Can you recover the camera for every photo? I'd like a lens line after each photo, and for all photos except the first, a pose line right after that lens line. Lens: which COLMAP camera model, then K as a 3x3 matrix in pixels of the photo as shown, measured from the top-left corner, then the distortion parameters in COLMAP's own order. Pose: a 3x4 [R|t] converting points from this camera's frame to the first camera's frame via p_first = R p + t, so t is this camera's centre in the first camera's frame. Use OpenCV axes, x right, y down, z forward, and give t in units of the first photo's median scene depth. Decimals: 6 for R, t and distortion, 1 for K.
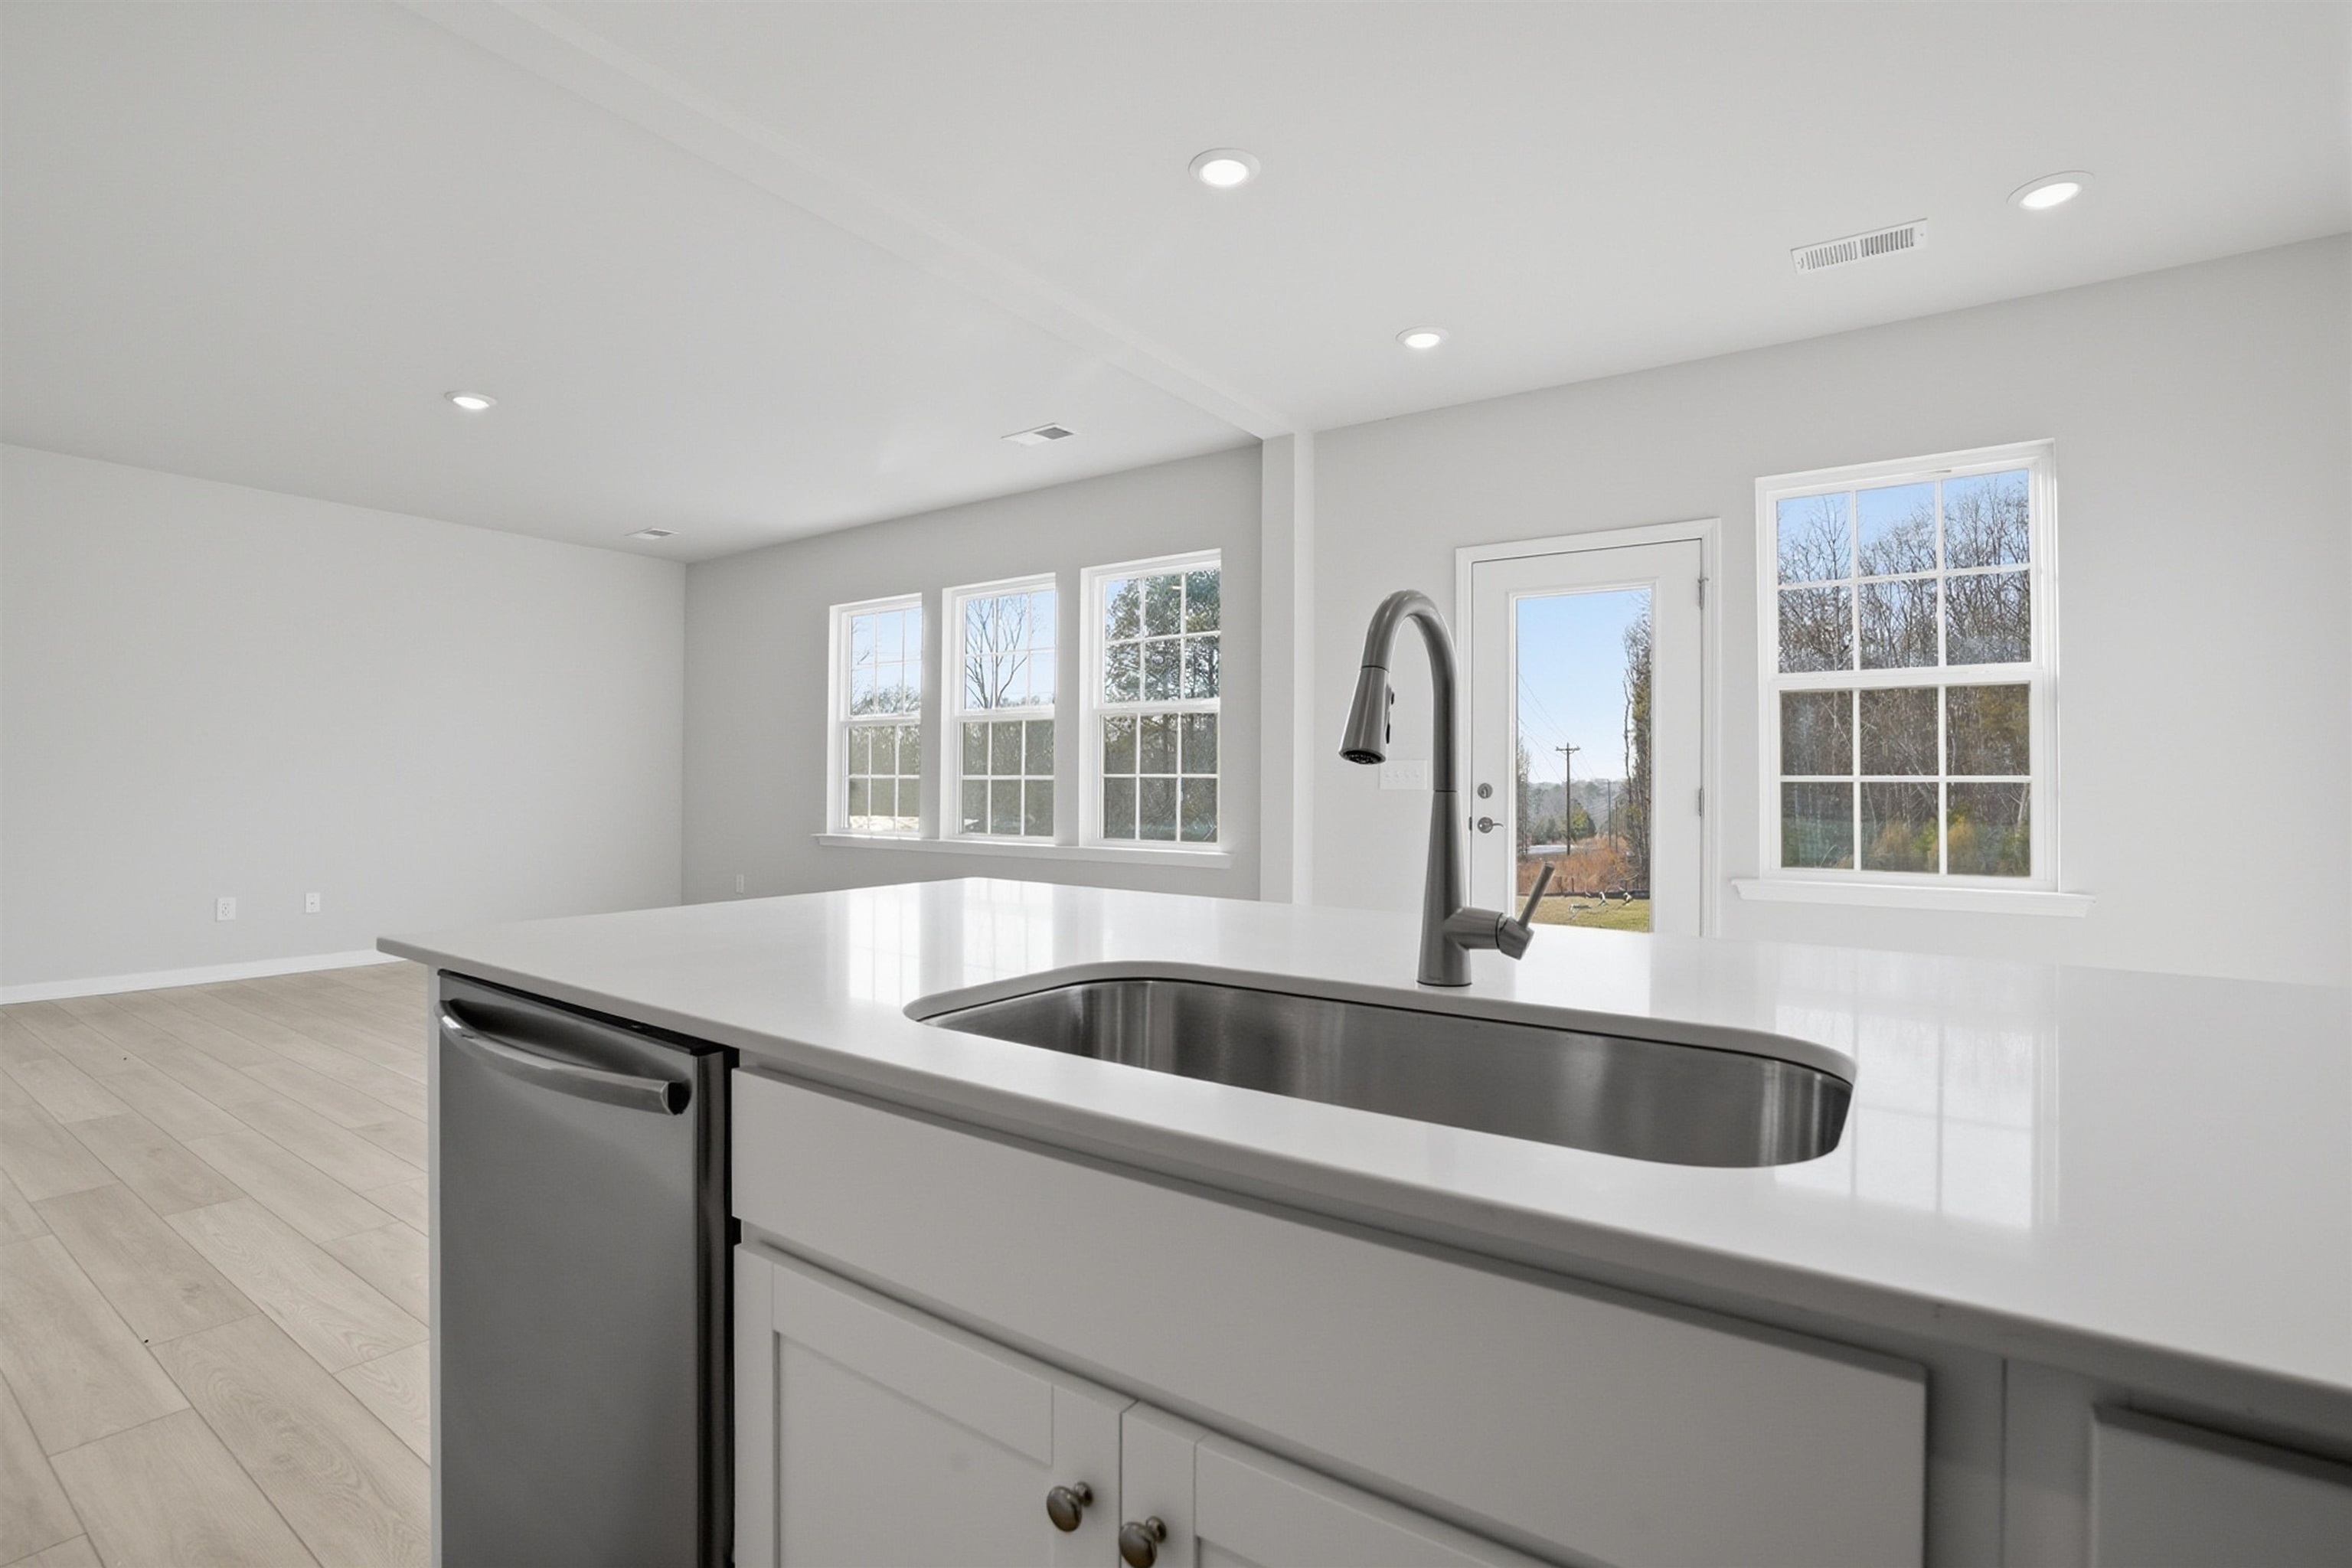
lens RADIAL K [[1132.0, 0, 1176.0], [0, 1132.0, 784.0], [0, 0, 1]] dist [0.001435, 0.001168]
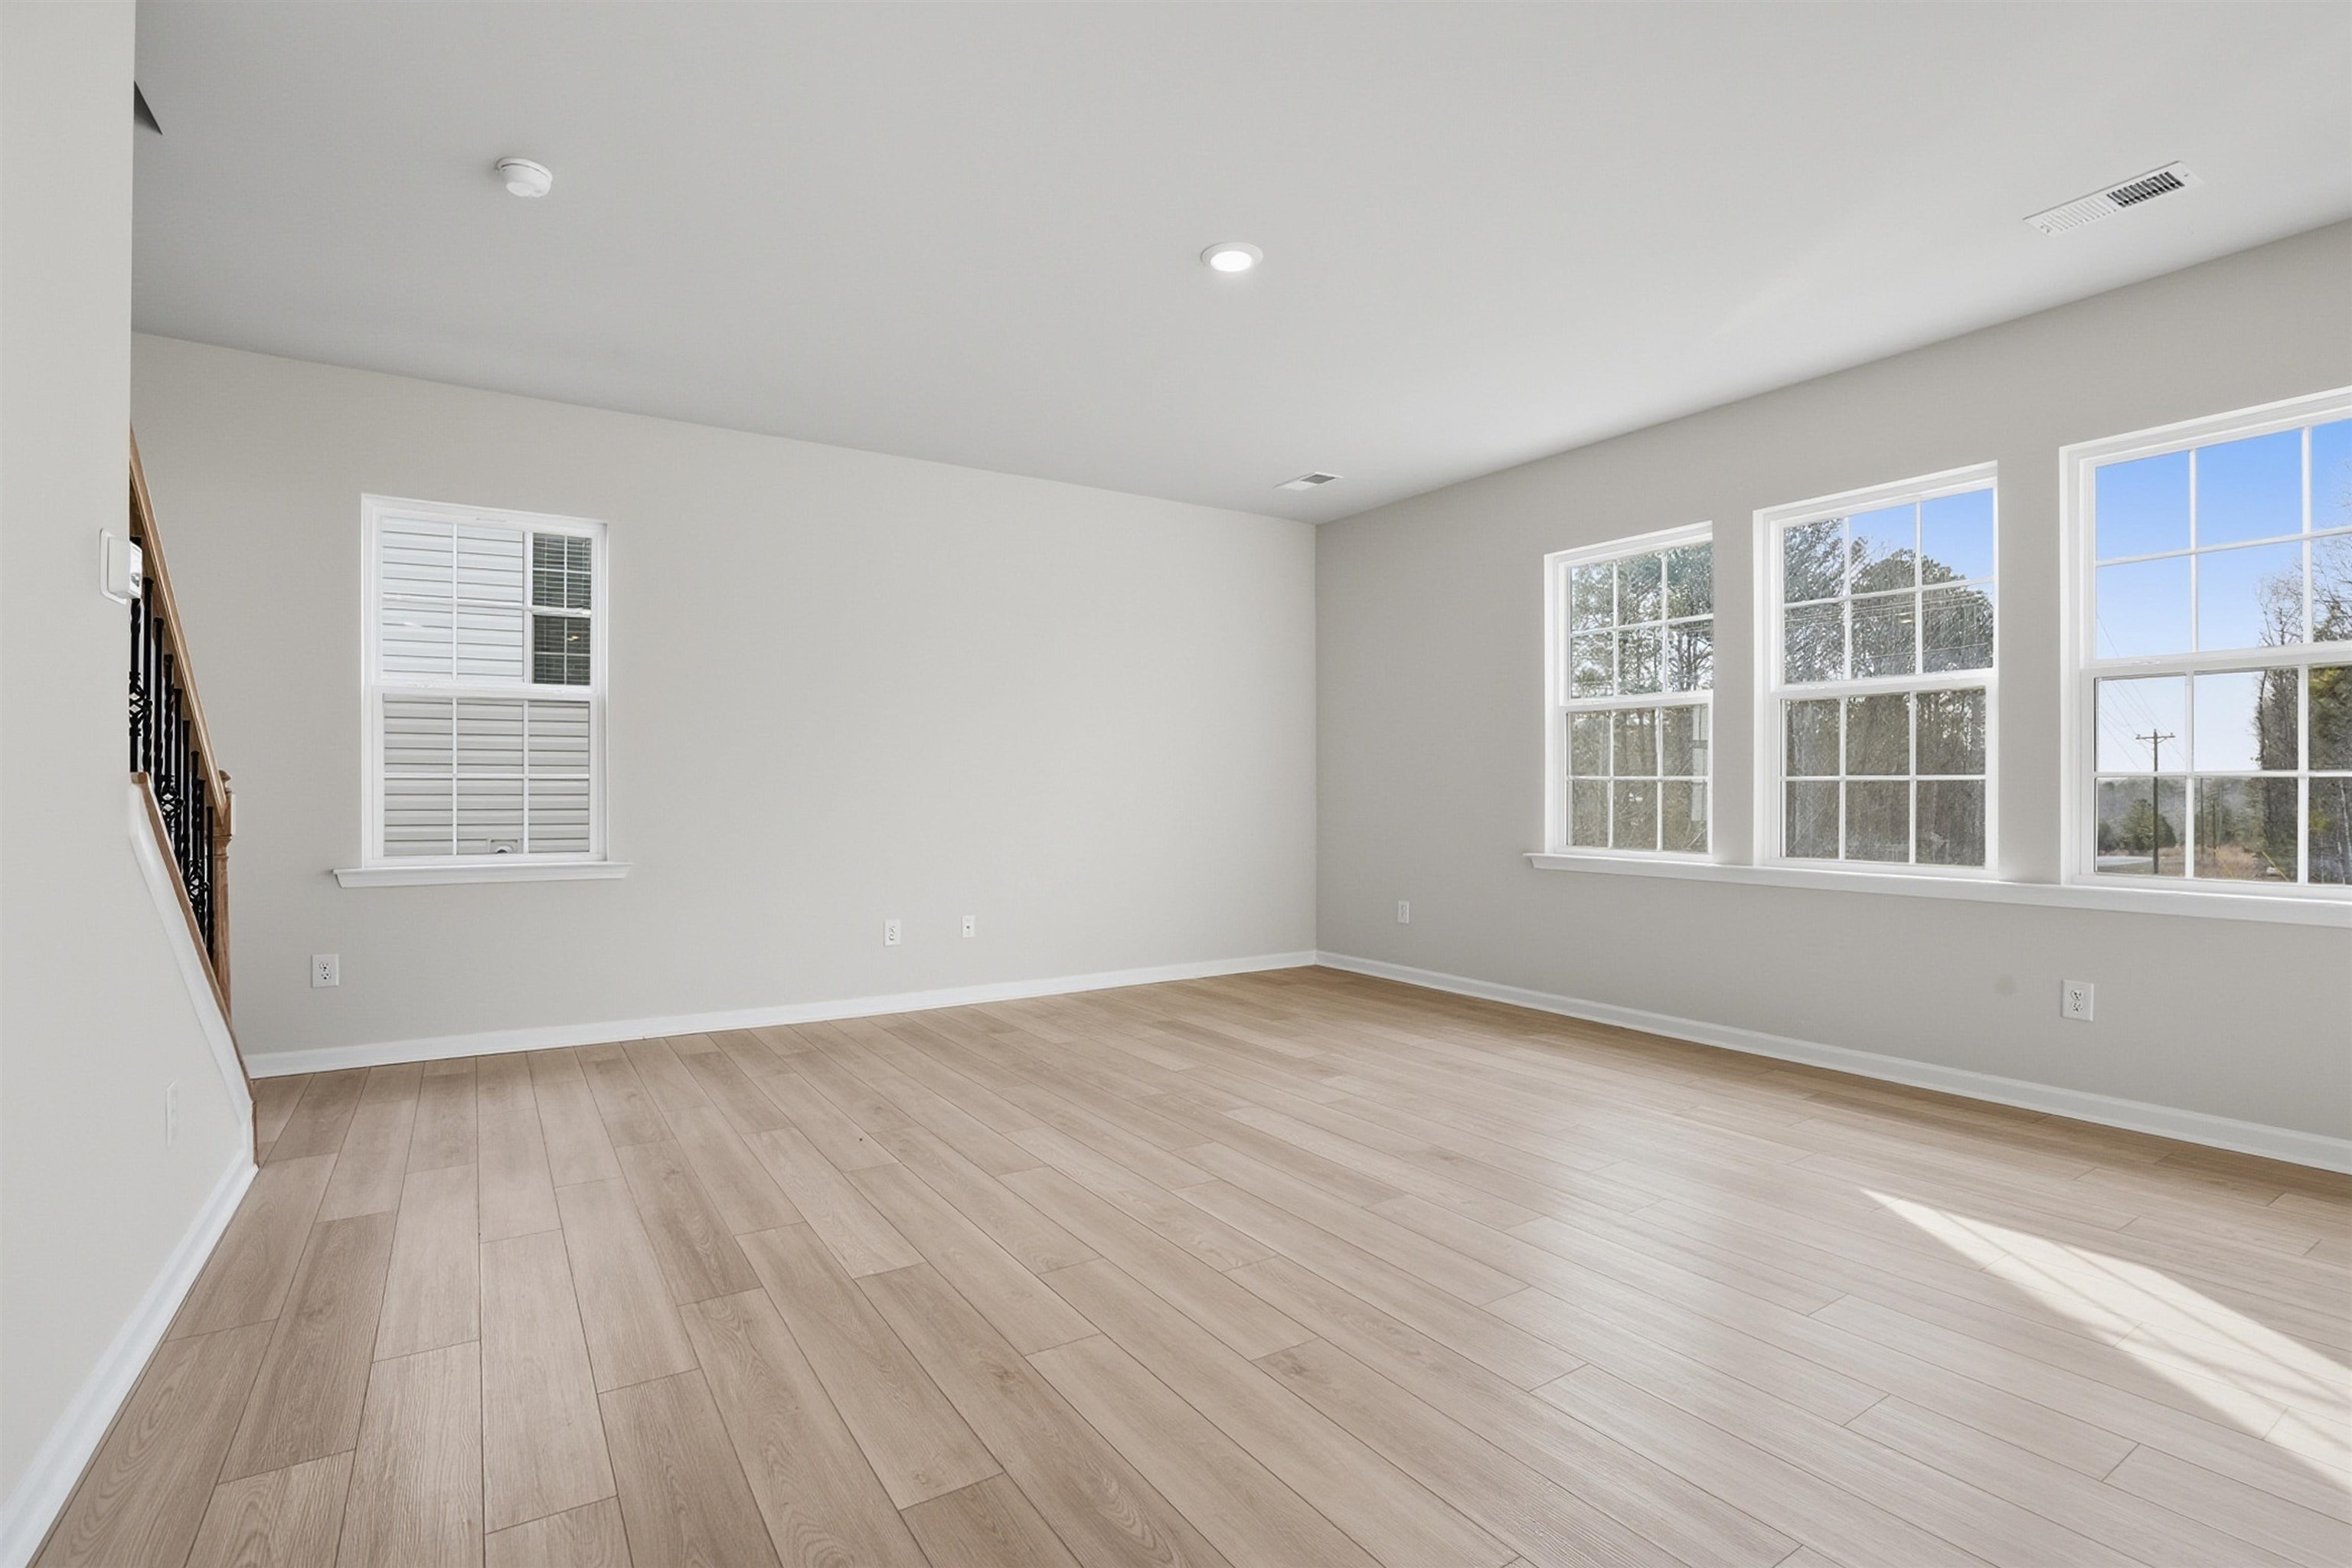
lens RADIAL K [[1115.2, 0, 1176.0], [0, 1115.2, 784.0], [0, 0, 1]] dist [-0.058787, 0.026095]
pose [[0.940841, -0.006757, -0.338782, -0.215688], [0.005832, 0.999976, -0.003748, -0.001183], [0.338799, 0.001551, 0.940858, 0.164367]]
